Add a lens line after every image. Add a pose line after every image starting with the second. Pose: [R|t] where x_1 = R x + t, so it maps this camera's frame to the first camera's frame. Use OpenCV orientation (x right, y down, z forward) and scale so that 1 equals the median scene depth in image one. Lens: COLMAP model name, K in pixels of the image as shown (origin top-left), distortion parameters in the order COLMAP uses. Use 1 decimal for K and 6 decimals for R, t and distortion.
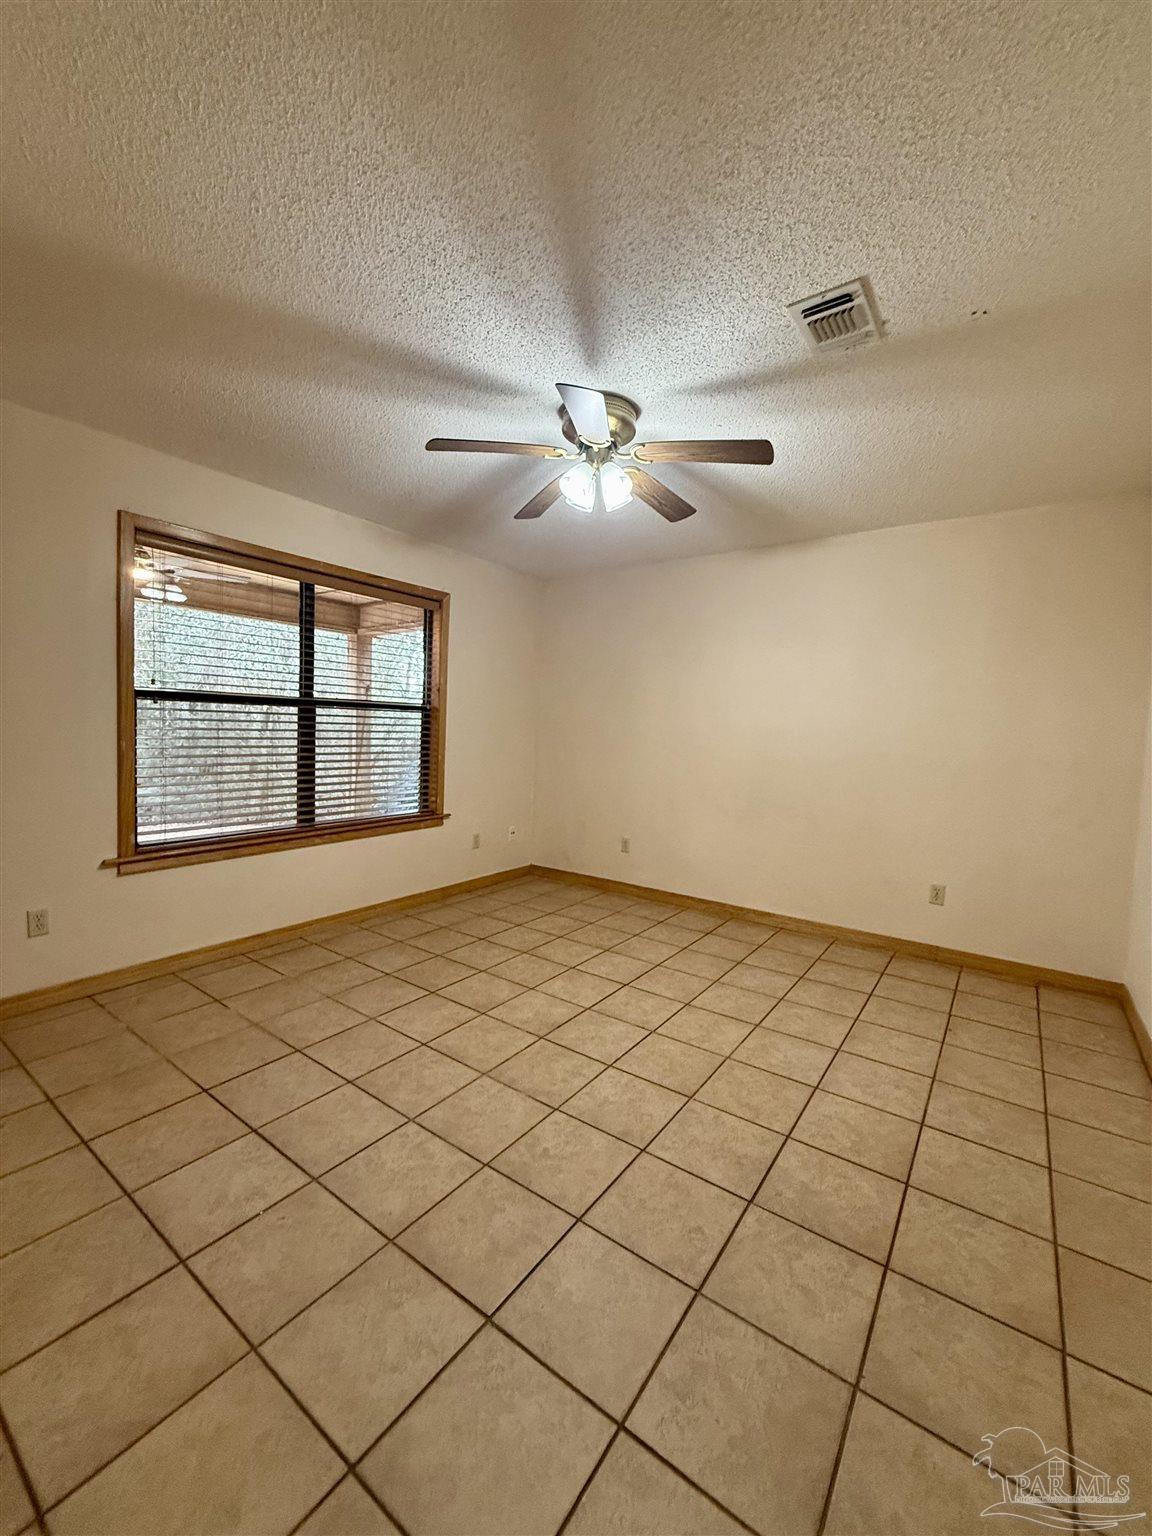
lens RADIAL K [[611.3, 0, 573.0], [0, 611.3, 764.1], [0, 0, 1]] dist [0.000481, -0.000276]
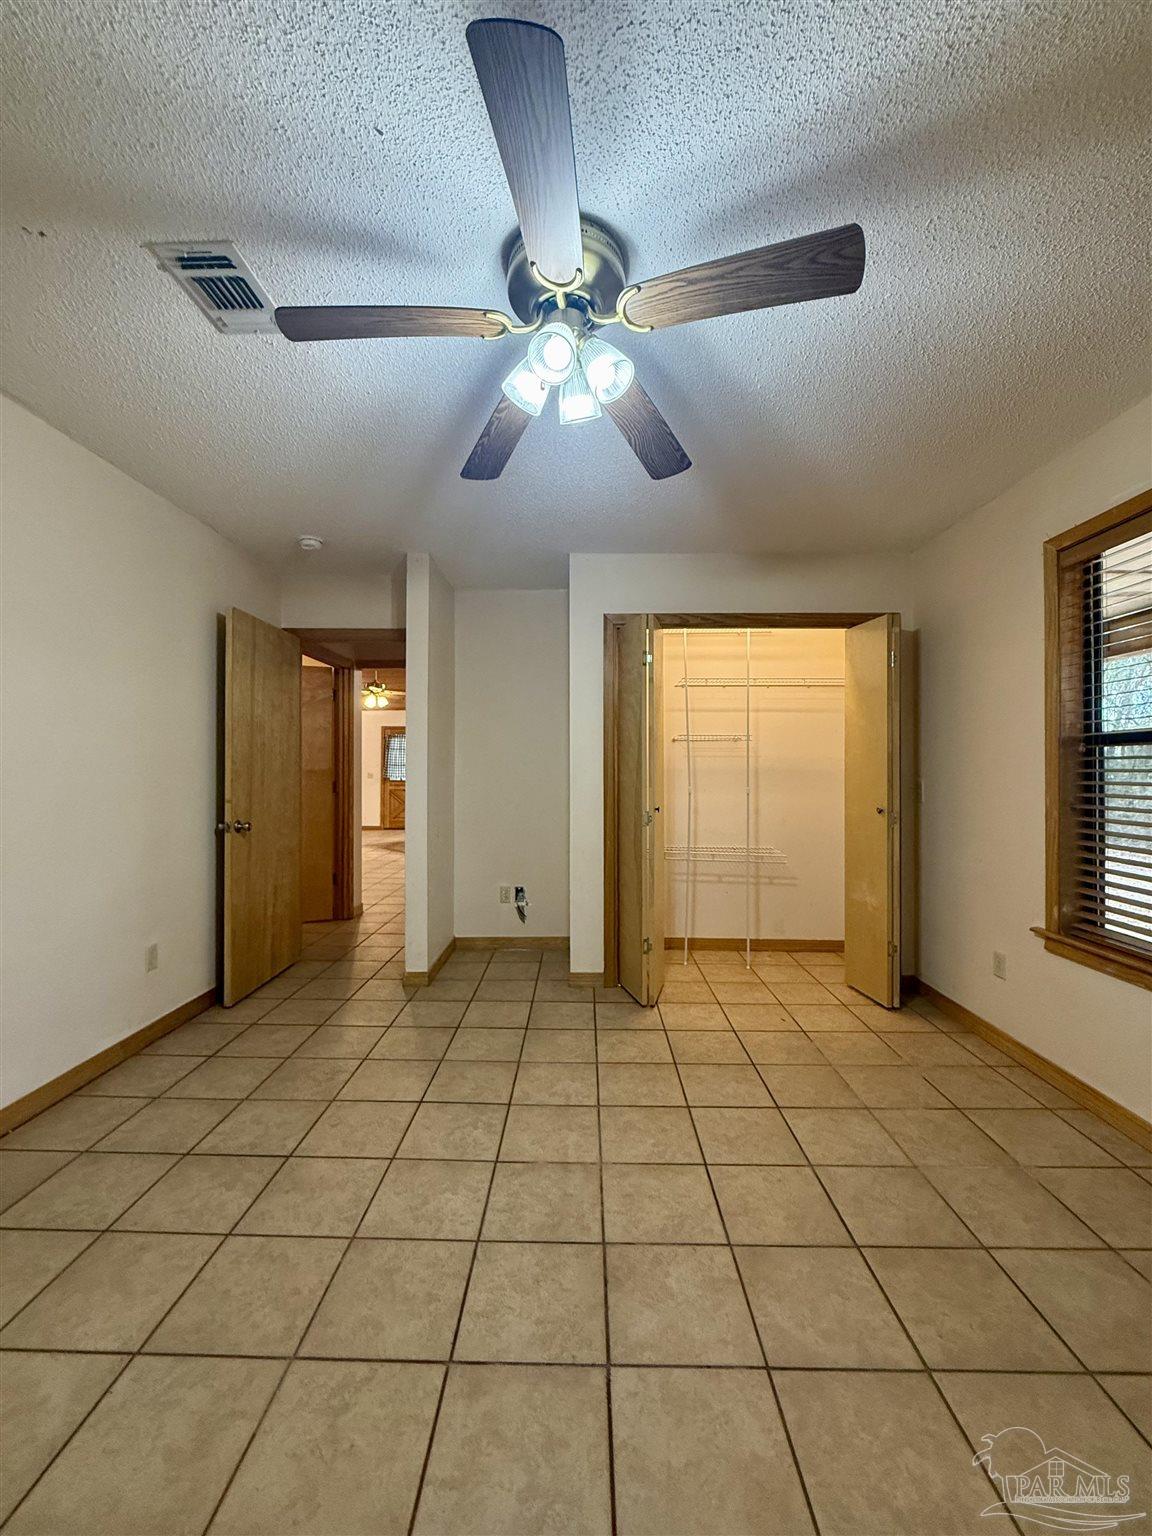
lens RADIAL K [[611.3, 0, 573.0], [0, 611.3, 764.1], [0, 0, 1]] dist [0.000481, -0.000276]
pose [[-0.819116, -0.041610, -0.572116, 0.397751], [-0.064111, 0.997758, 0.019223, -0.068579], [0.570033, 0.052425, -0.819947, 1.625414]]
